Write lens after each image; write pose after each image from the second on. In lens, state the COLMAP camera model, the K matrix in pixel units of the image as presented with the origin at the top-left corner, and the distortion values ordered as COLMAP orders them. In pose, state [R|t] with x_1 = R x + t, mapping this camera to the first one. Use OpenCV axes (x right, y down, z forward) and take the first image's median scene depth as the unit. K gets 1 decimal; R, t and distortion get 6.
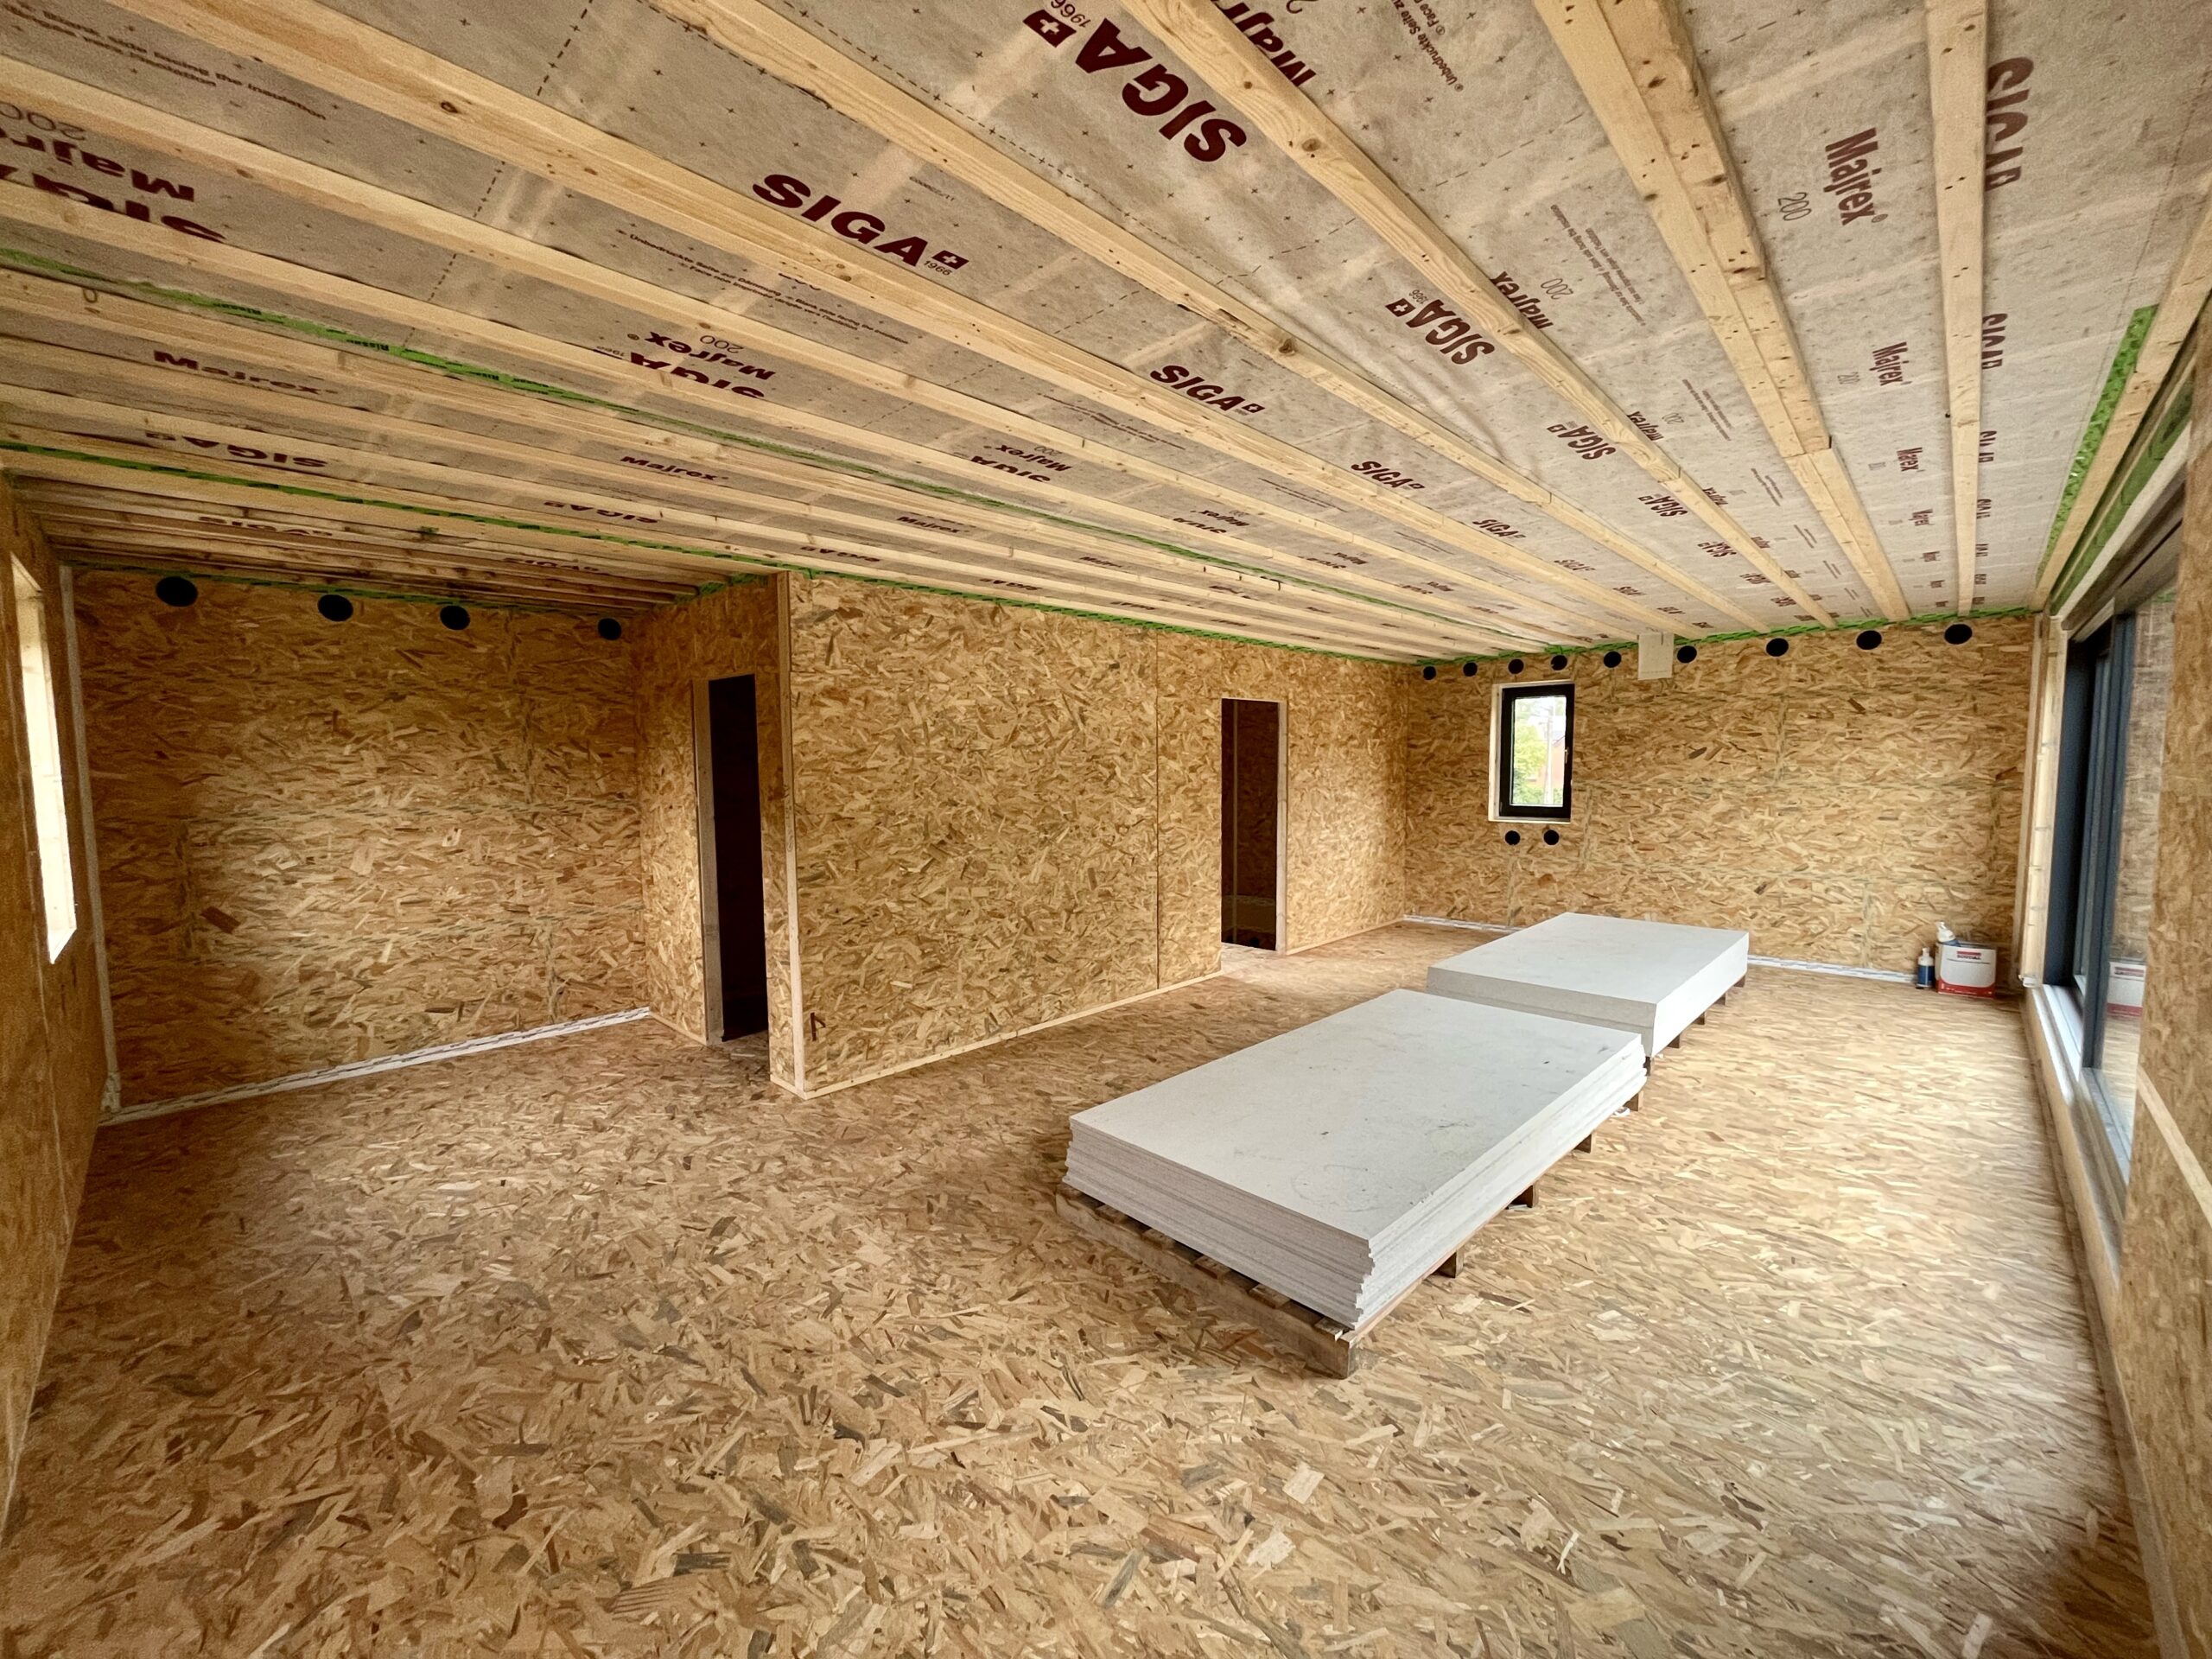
lens RADIAL K [[881.0, 0, 1120.3], [0, 881.0, 826.9], [0, 0, 1]] dist [-0.000787, 0.000049]
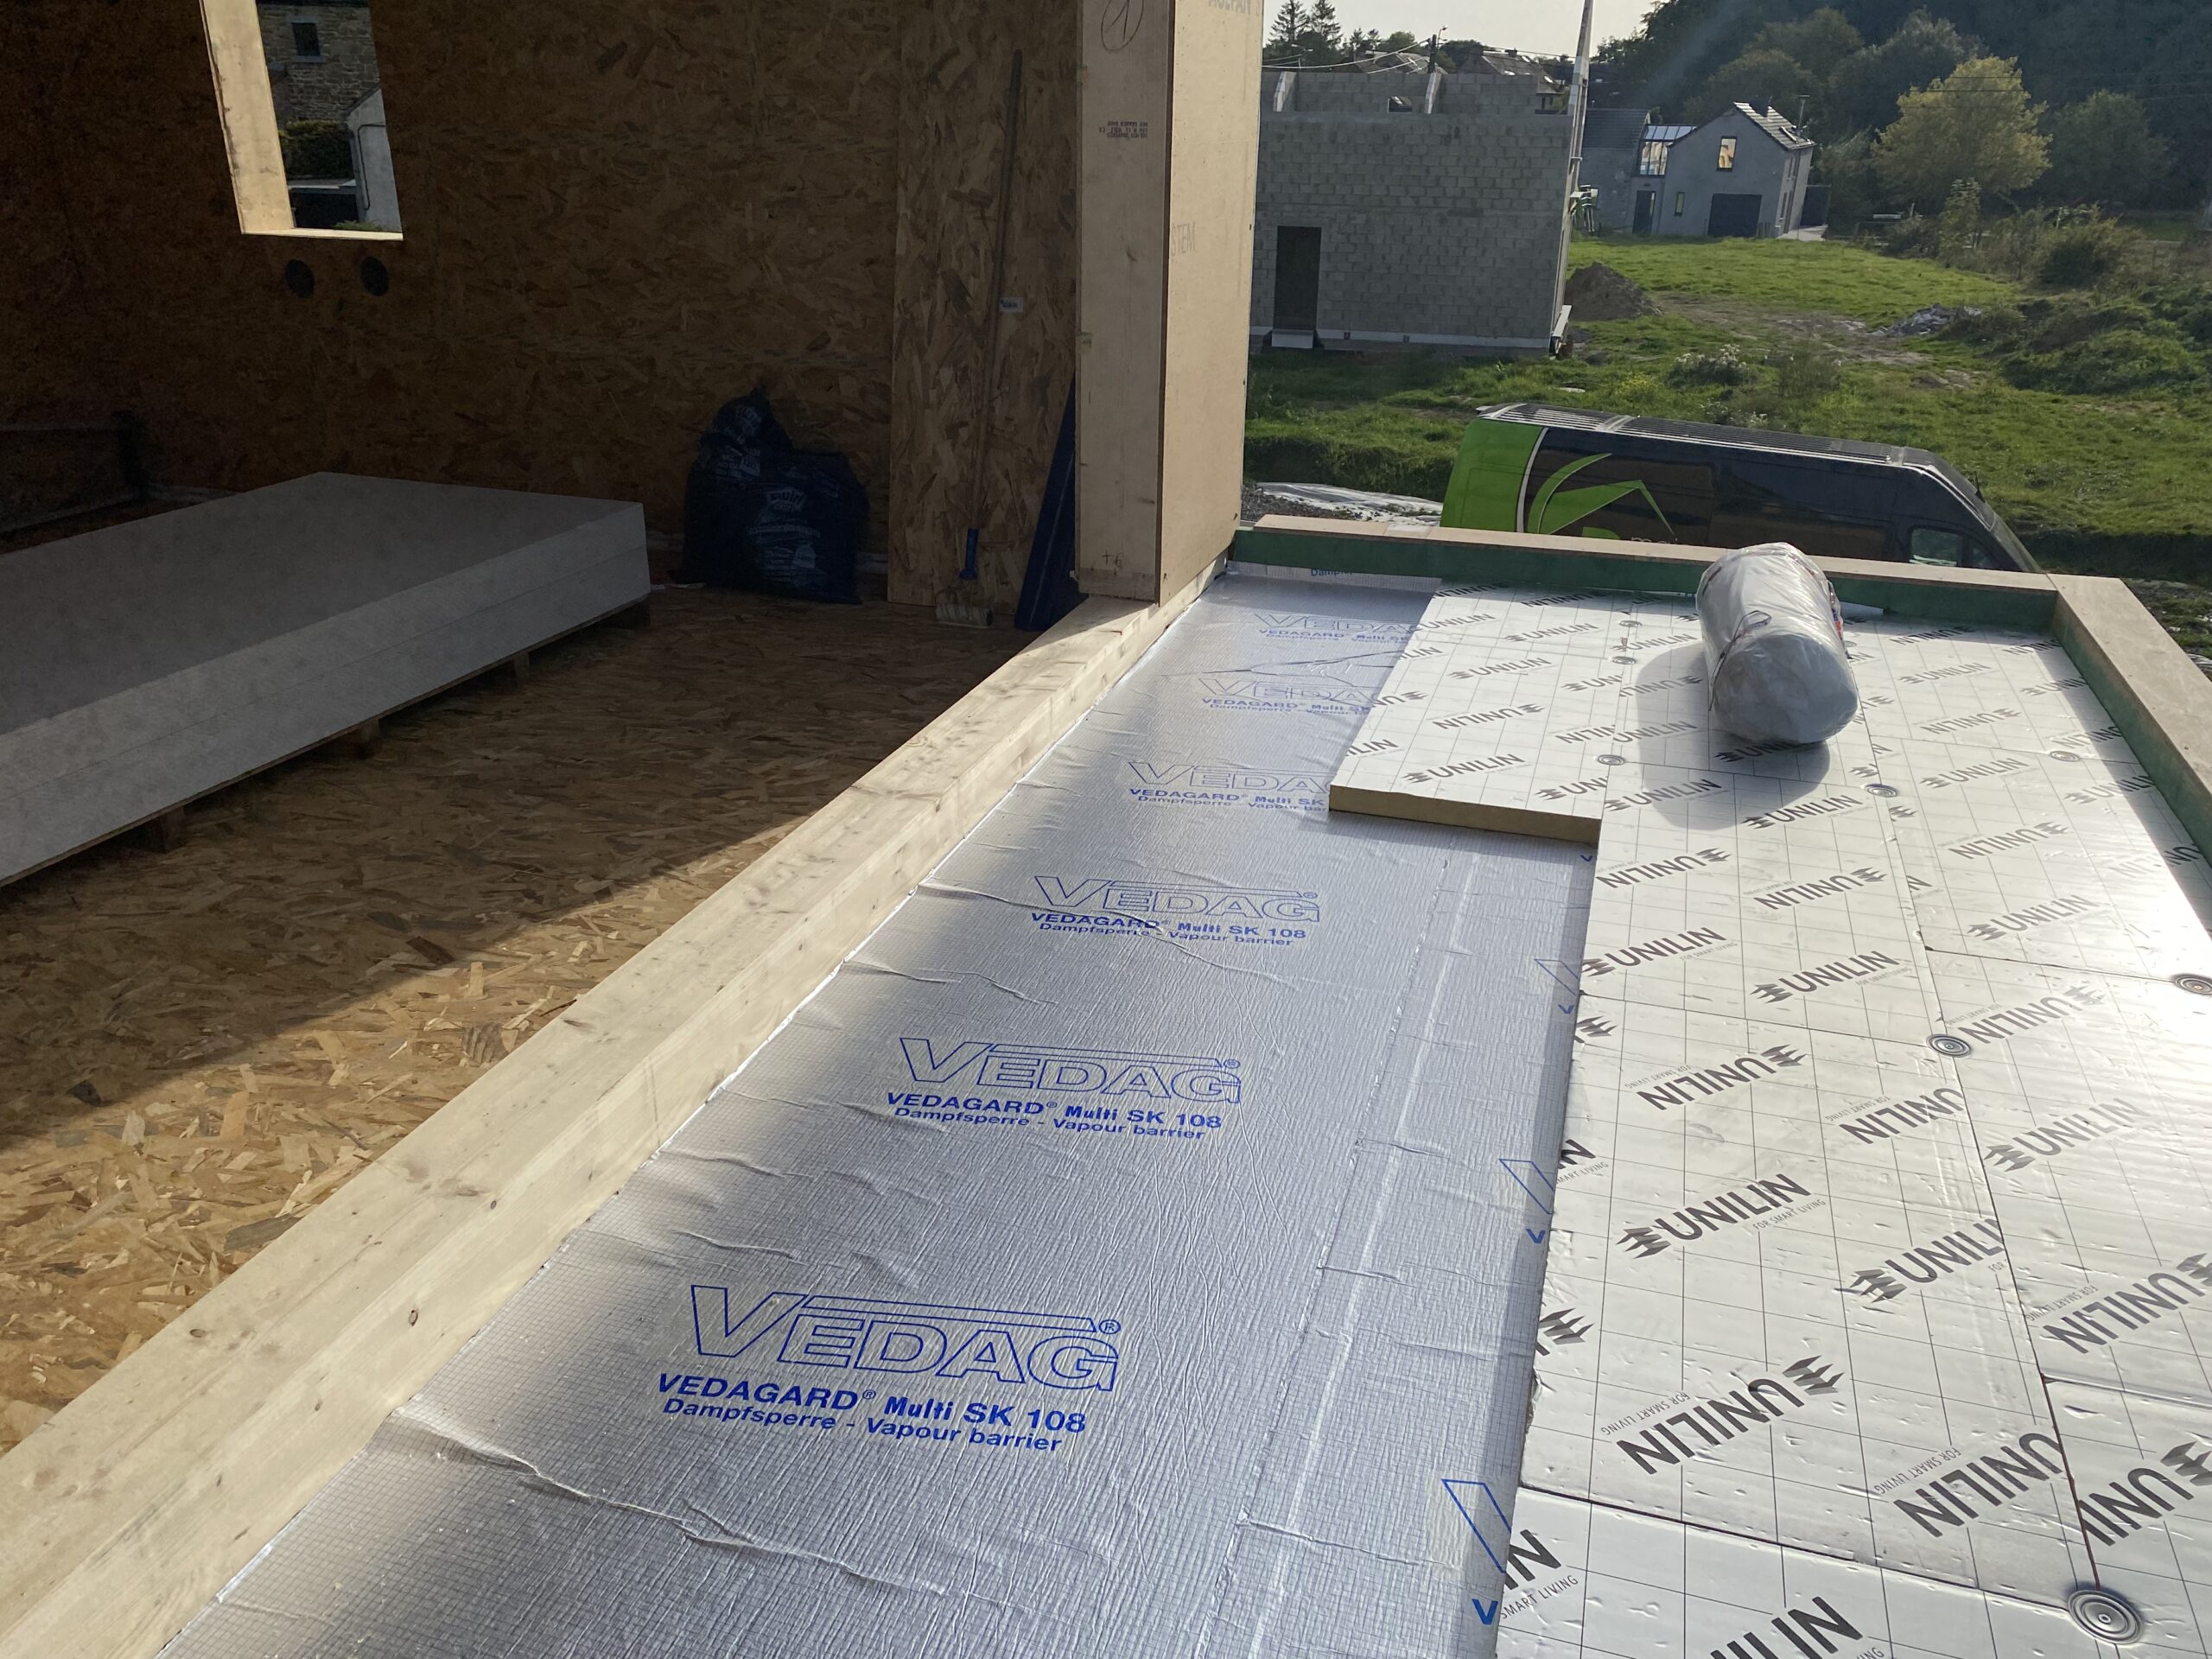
lens RADIAL K [[1638.8, 0, 1113.2], [0, 1638.8, 813.3], [0, 0, 1]] dist [0.011695, -0.002847]
pose [[0.903687, -0.147303, 0.402058, 0.509127], [0.007967, 0.944587, 0.328163, -0.000295], [-0.428119, -0.293354, 0.854785, 0.141362]]
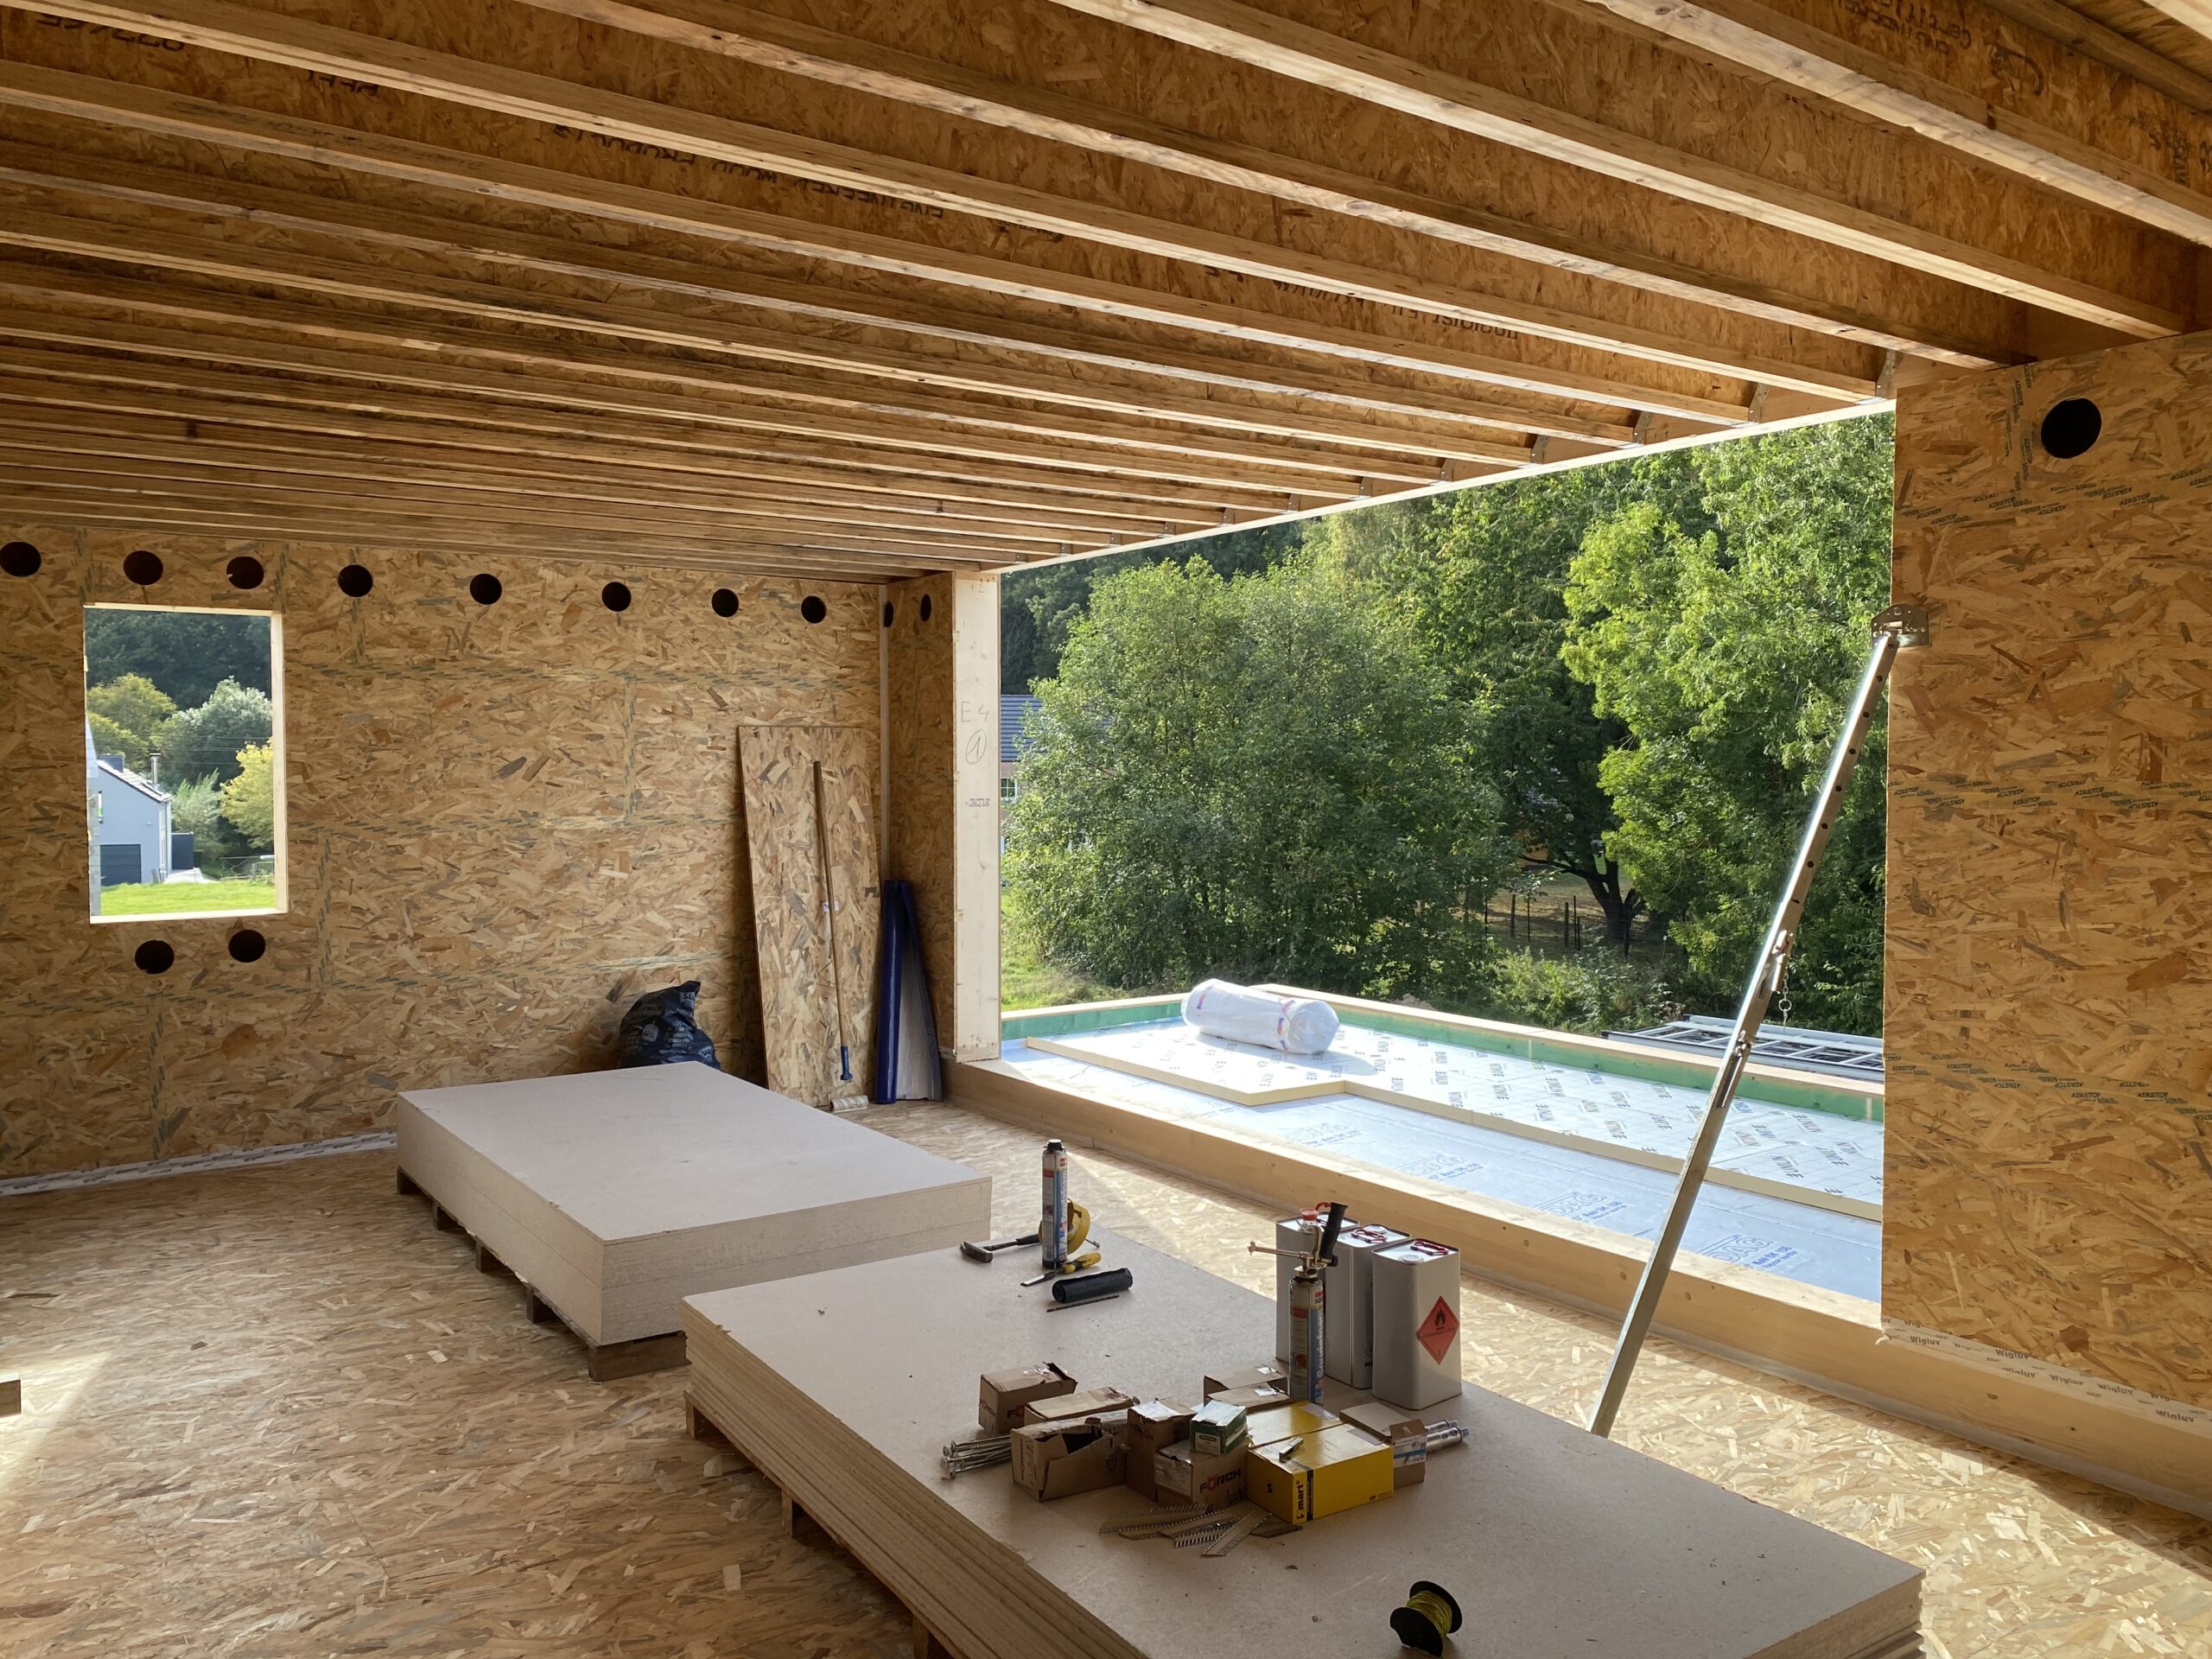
lens RADIAL K [[1638.8, 0, 1108.8], [0, 1638.8, 825.7], [0, 0, 1]] dist [0.011695, -0.002847]
pose [[0.204529, -0.025622, 0.978525, -0.294975], [0.075466, 0.997095, 0.010334, -0.028896], [-0.975947, 0.071731, 0.205869, 0.417470]]
